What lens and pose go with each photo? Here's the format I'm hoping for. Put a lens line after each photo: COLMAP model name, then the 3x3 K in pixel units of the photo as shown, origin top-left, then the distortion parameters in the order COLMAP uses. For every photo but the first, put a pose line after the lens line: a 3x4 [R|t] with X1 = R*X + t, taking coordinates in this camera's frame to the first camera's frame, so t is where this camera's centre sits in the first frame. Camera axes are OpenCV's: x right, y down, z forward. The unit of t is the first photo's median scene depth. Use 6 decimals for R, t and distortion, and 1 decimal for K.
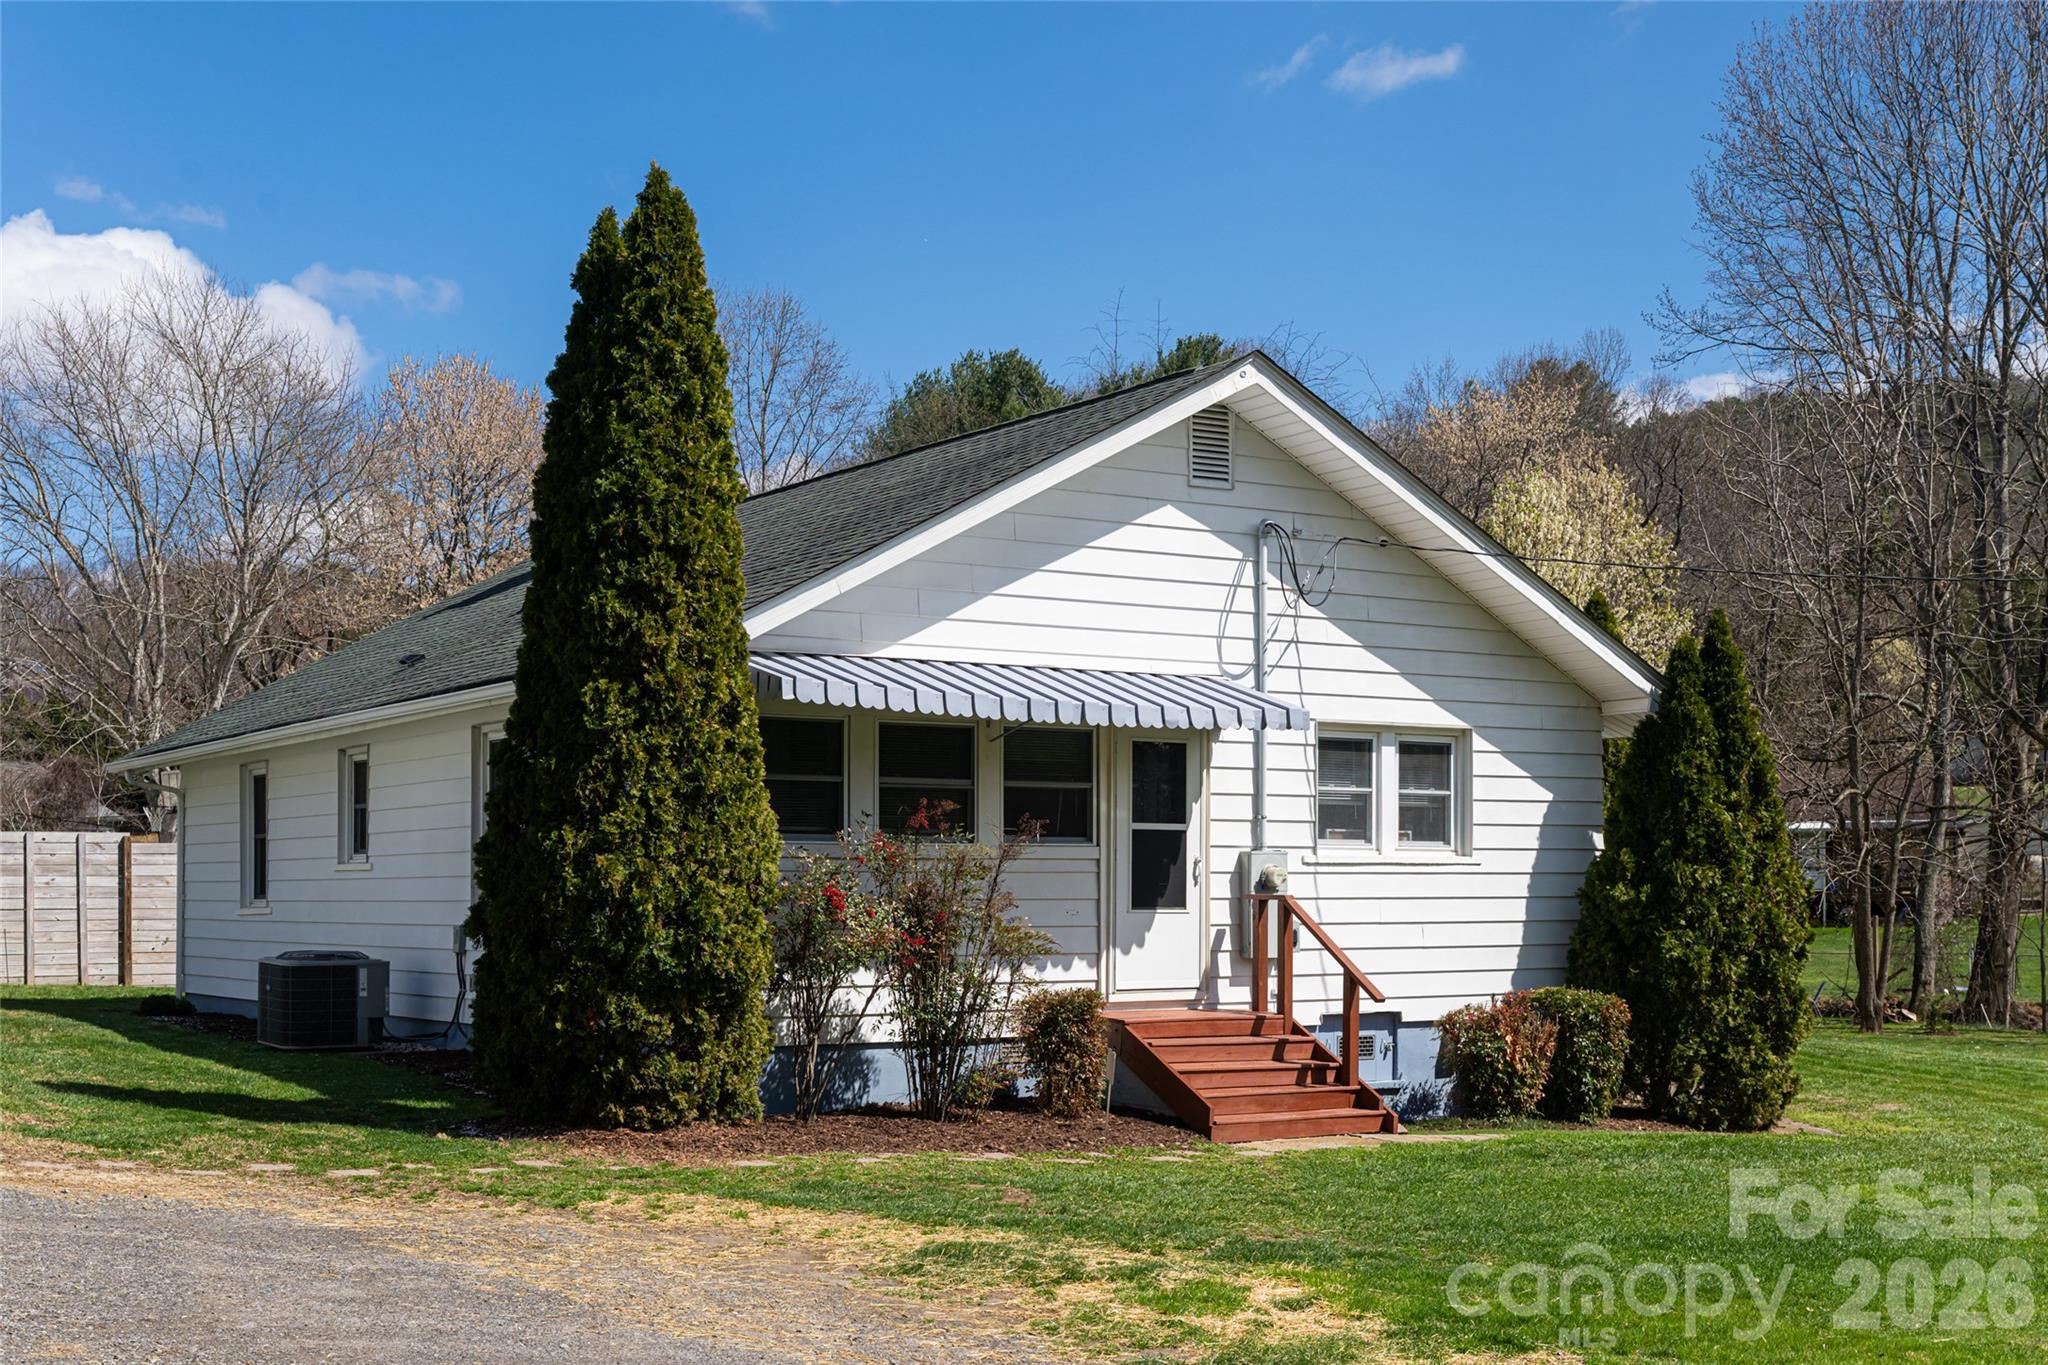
lens RADIAL K [[2631.4, 0, 998.7], [0, 2631.4, 835.8], [0, 0, 1]] dist [-0.005738, 0.000000]
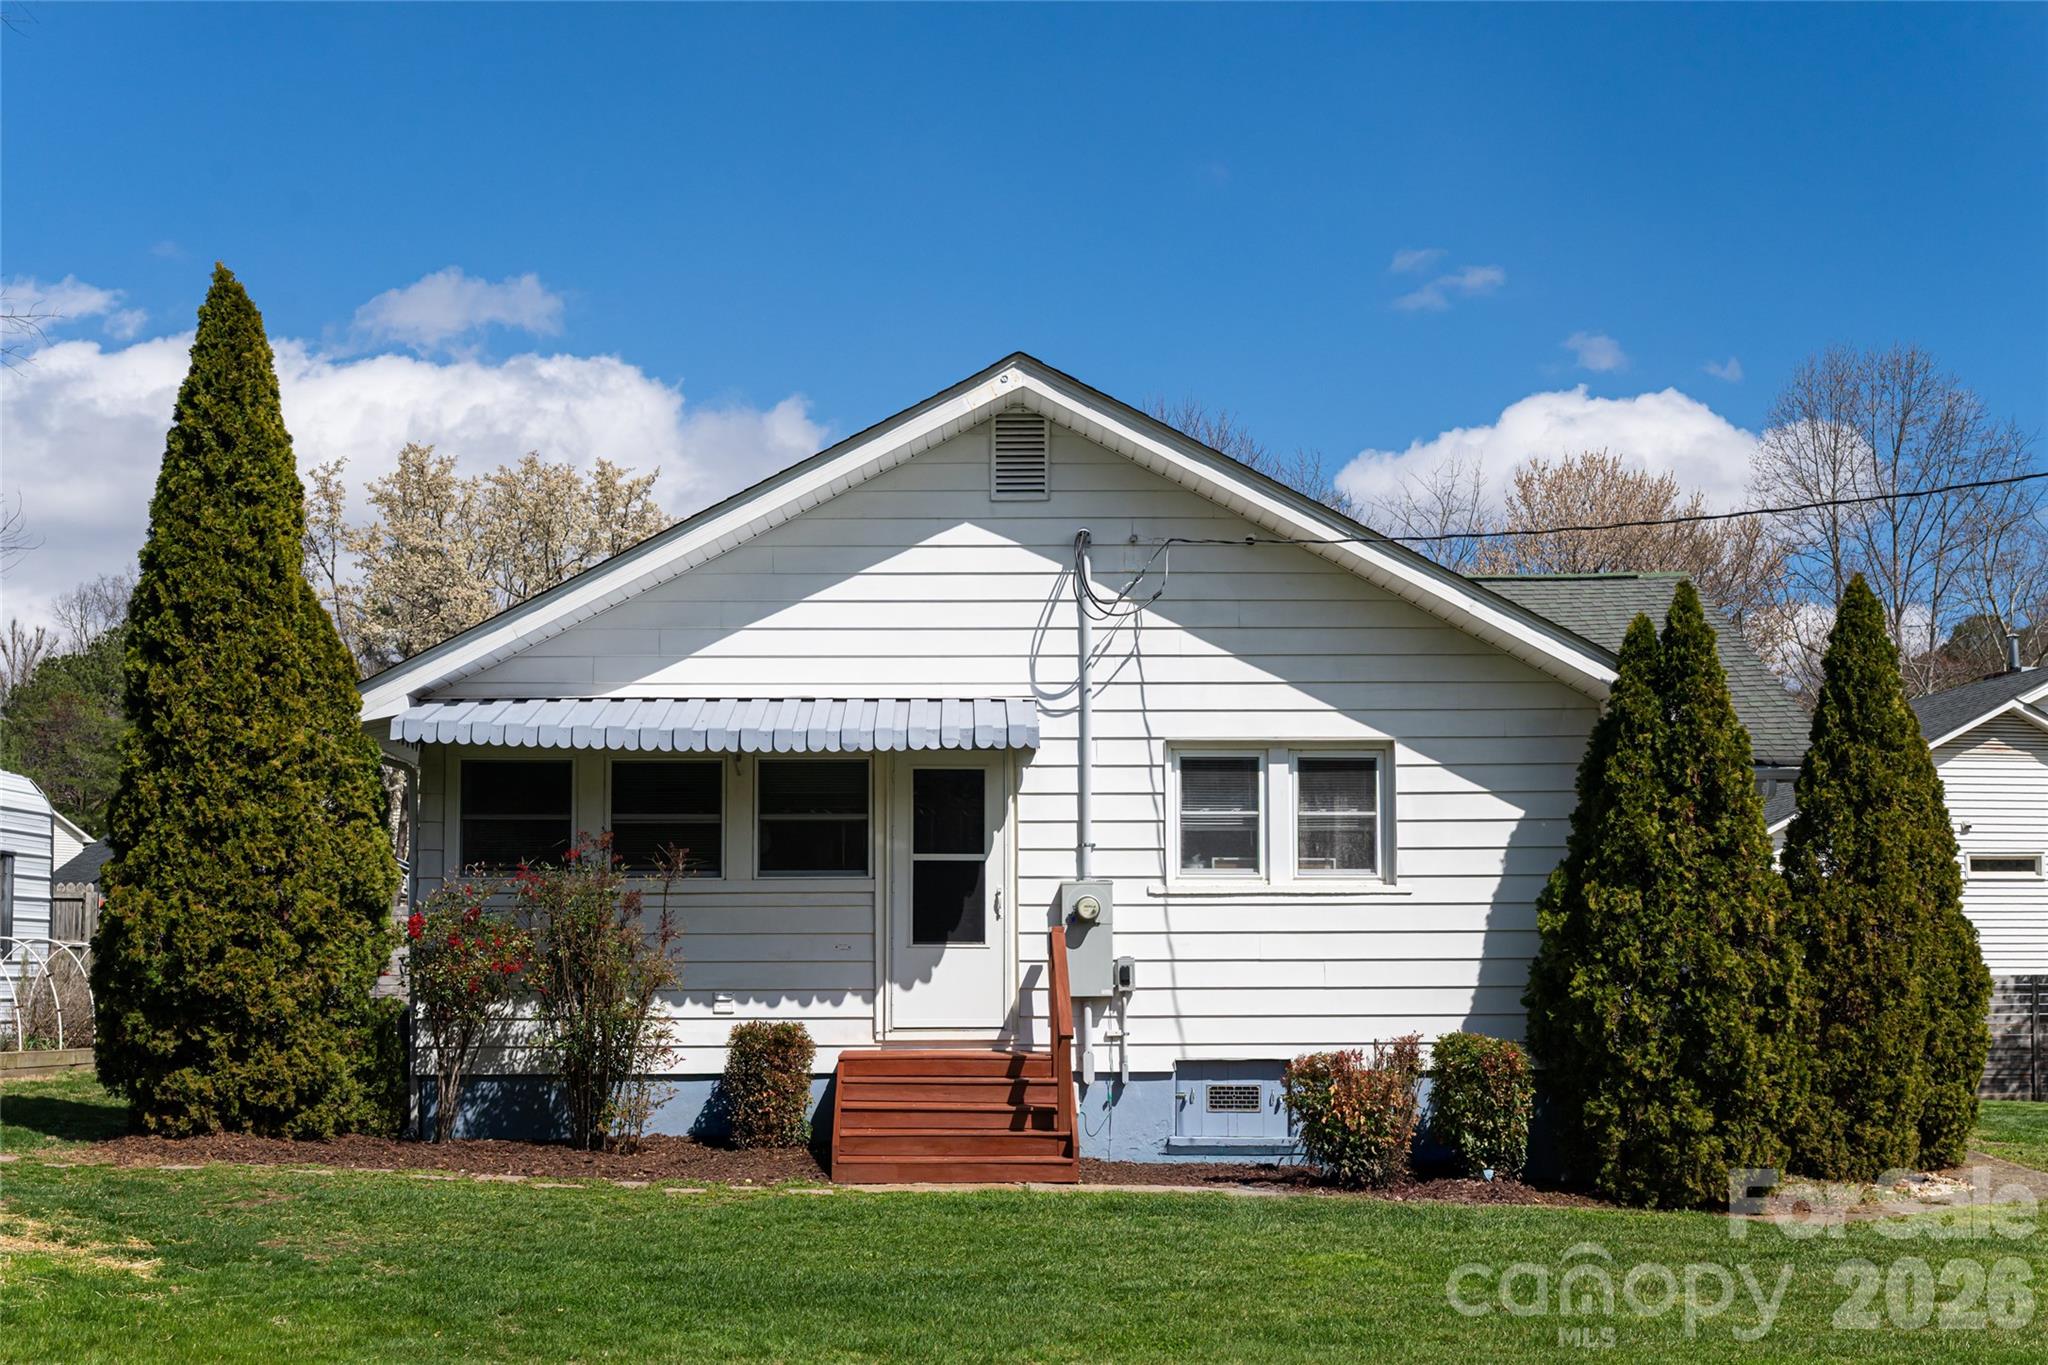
lens RADIAL K [[2557.3, 0, 995.0], [0, 2557.3, 796.8], [0, 0, 1]] dist [-0.000420, 0.000000]
pose [[0.841307, -0.045131, -0.538670, 0.563054], [0.013725, 0.997971, -0.062177, 0.031803], [0.540383, 0.044916, 0.840219, 0.221413]]
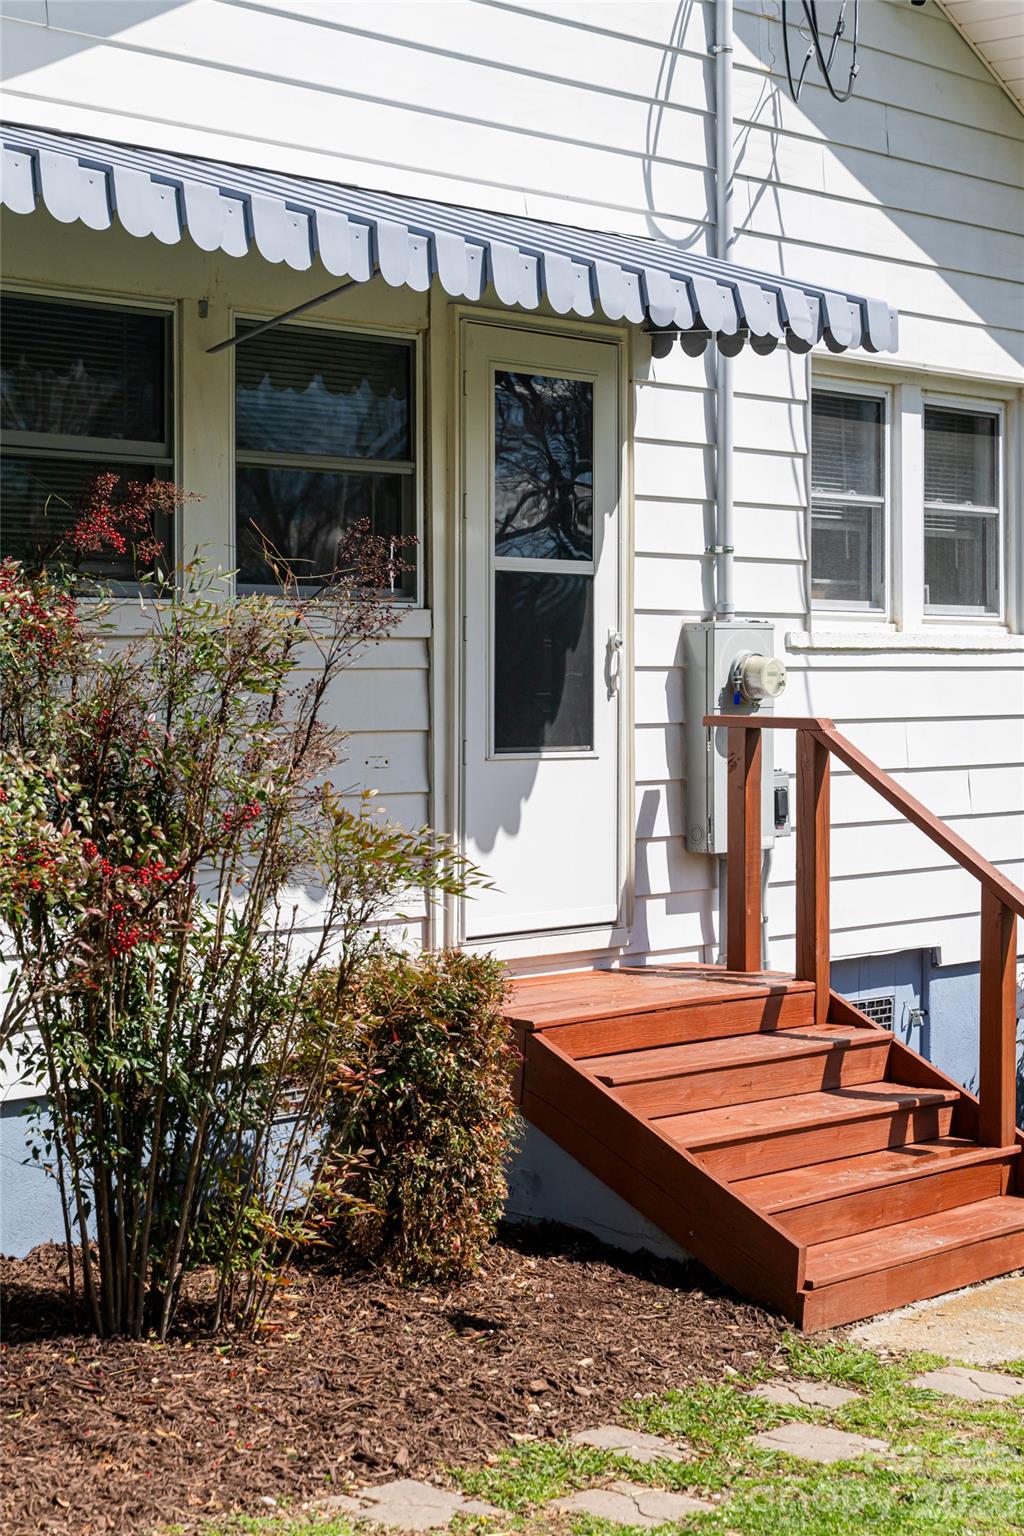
lens RADIAL K [[2878.0, 0, 534.3], [0, 2878.0, 645.9], [0, 0, 1]] dist [-0.019508, 0.000000]
pose [[0.962892, -0.000776, 0.269885, -0.070732], [-0.001346, 0.999970, 0.007677, 0.006163], [-0.269883, -0.007755, 0.962862, 0.517729]]
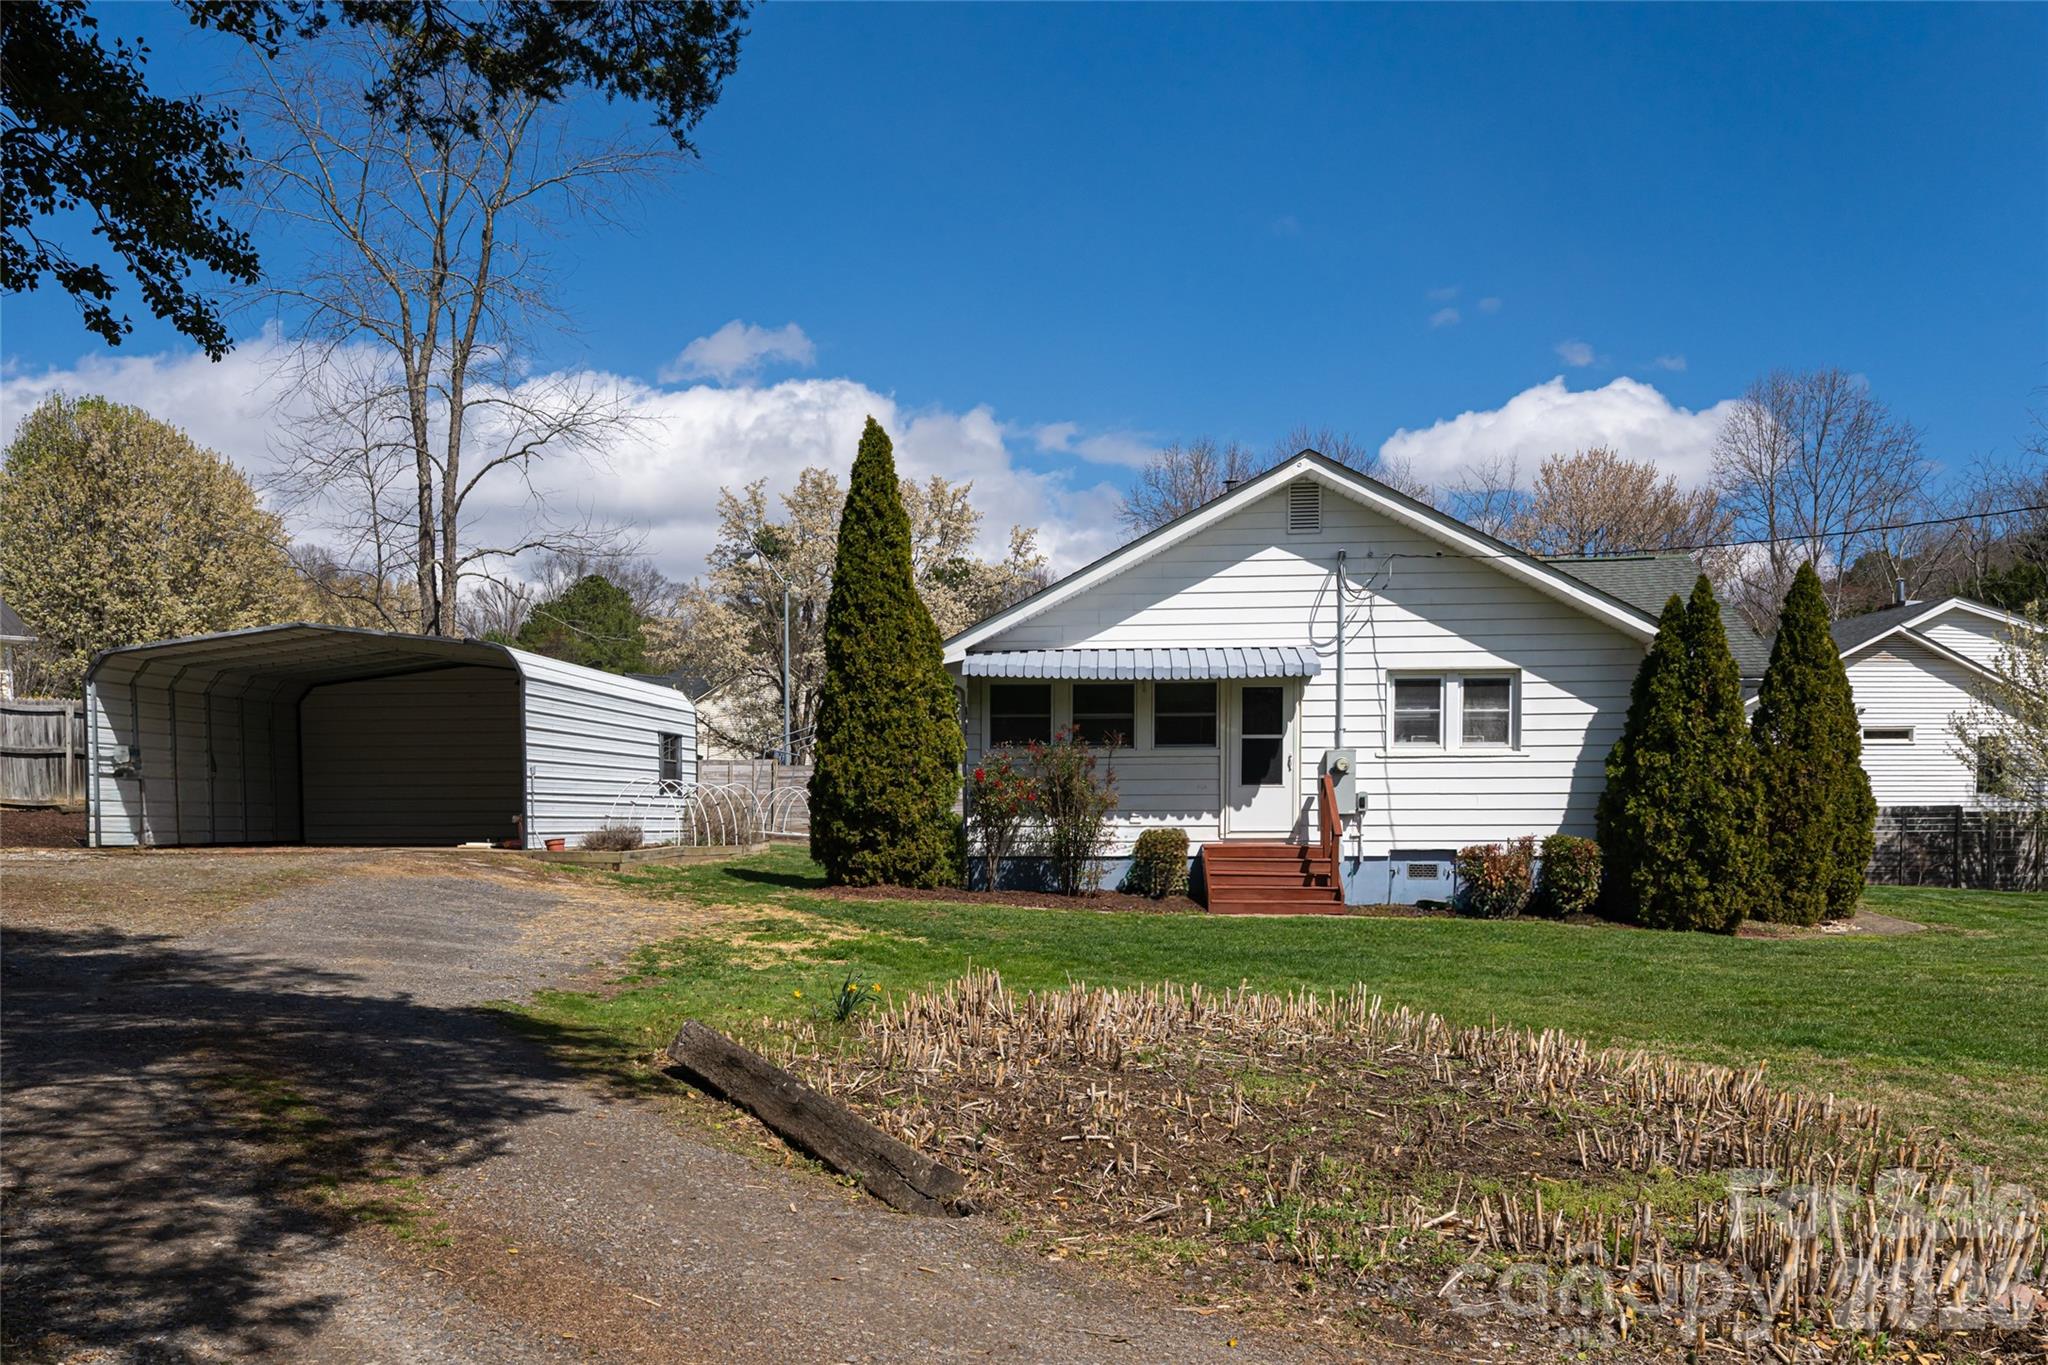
lens RADIAL K [[1728.4, 0, 914.0], [0, 1728.4, 876.4], [0, 0, 1]] dist [0.001571, -0.001160]
pose [[0.761550, 0.017601, -0.647867, 0.605038], [0.014138, 0.998942, 0.043757, 0.034117], [0.647952, -0.042483, 0.760496, -0.008097]]
